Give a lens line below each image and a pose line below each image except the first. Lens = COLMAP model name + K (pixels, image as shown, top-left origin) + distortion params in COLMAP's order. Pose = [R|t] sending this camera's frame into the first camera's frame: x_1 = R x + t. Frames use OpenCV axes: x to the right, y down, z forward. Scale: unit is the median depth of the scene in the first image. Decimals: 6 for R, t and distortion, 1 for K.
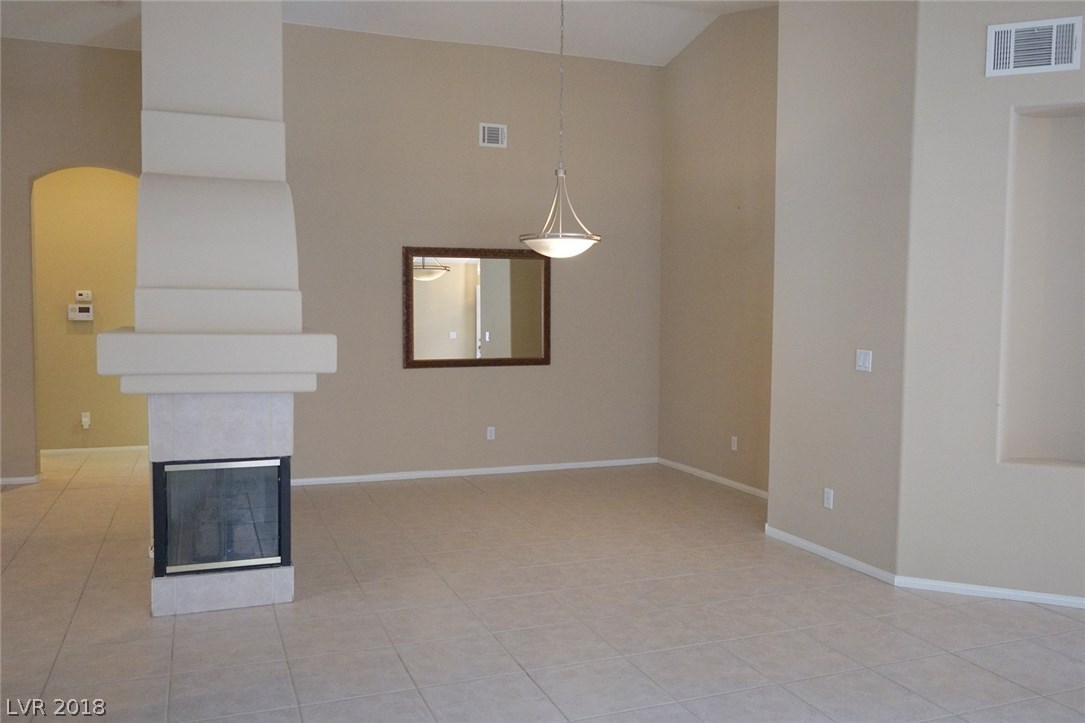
lens RADIAL K [[873.5, 0, 542.5], [0, 873.5, 361.5], [0, 0, 1]] dist [0.006463, 0.001675]
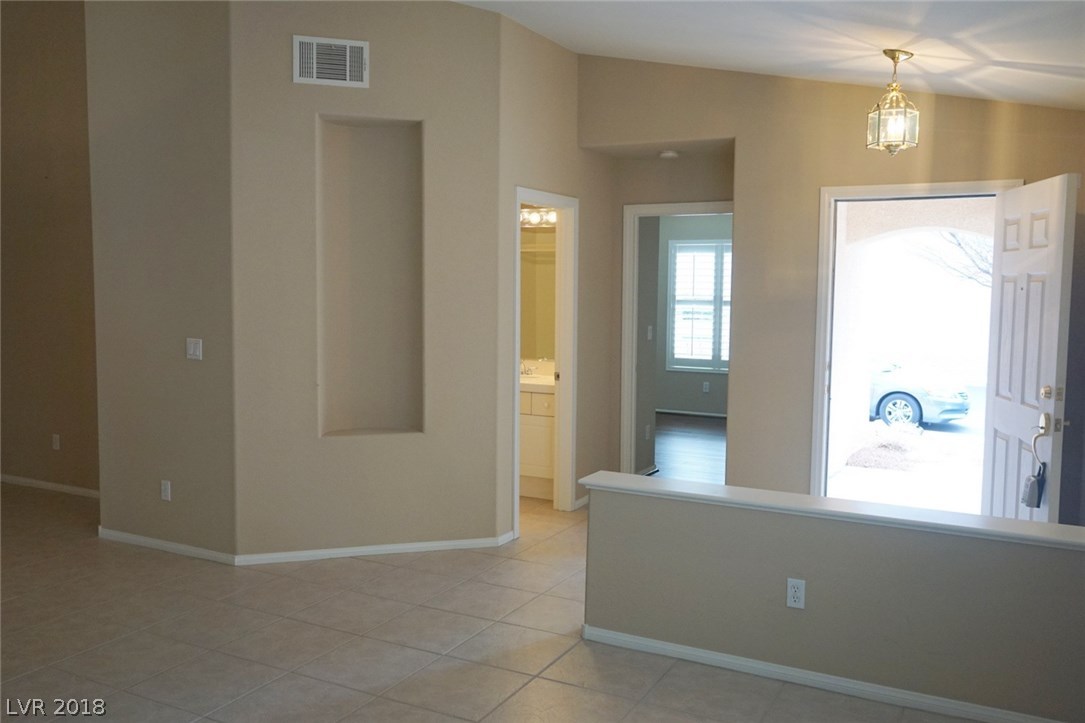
lens RADIAL K [[912.0, 0, 542.5], [0, 912.0, 361.5], [0, 0, 1]] dist [-0.019116, 0.004166]
pose [[0.755130, -0.054067, 0.653341, -0.012959], [0.036241, 0.998512, 0.040744, -0.016101], [-0.654572, -0.007089, 0.755966, -0.050981]]
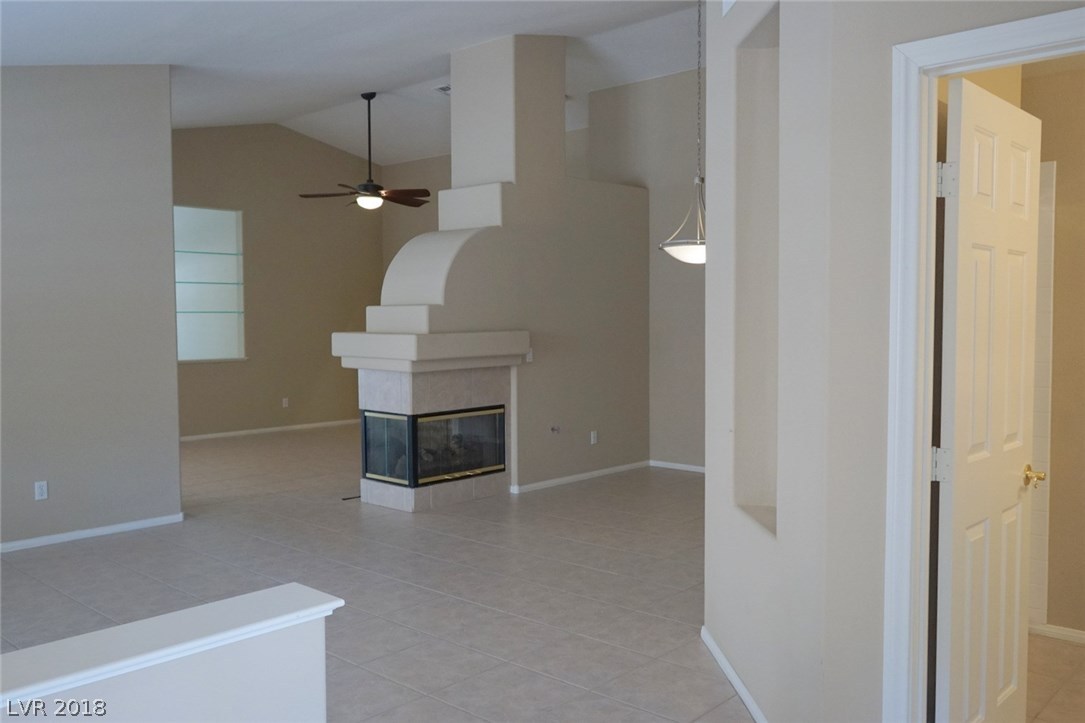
lens RADIAL K [[912.0, 0, 542.5], [0, 912.0, 361.5], [0, 0, 1]] dist [-0.019116, 0.004166]
pose [[0.433240, 0.029952, -0.900781, 1.087042], [-0.043740, 0.998969, 0.012180, -0.012273], [0.900217, 0.034123, 0.434103, 0.458246]]
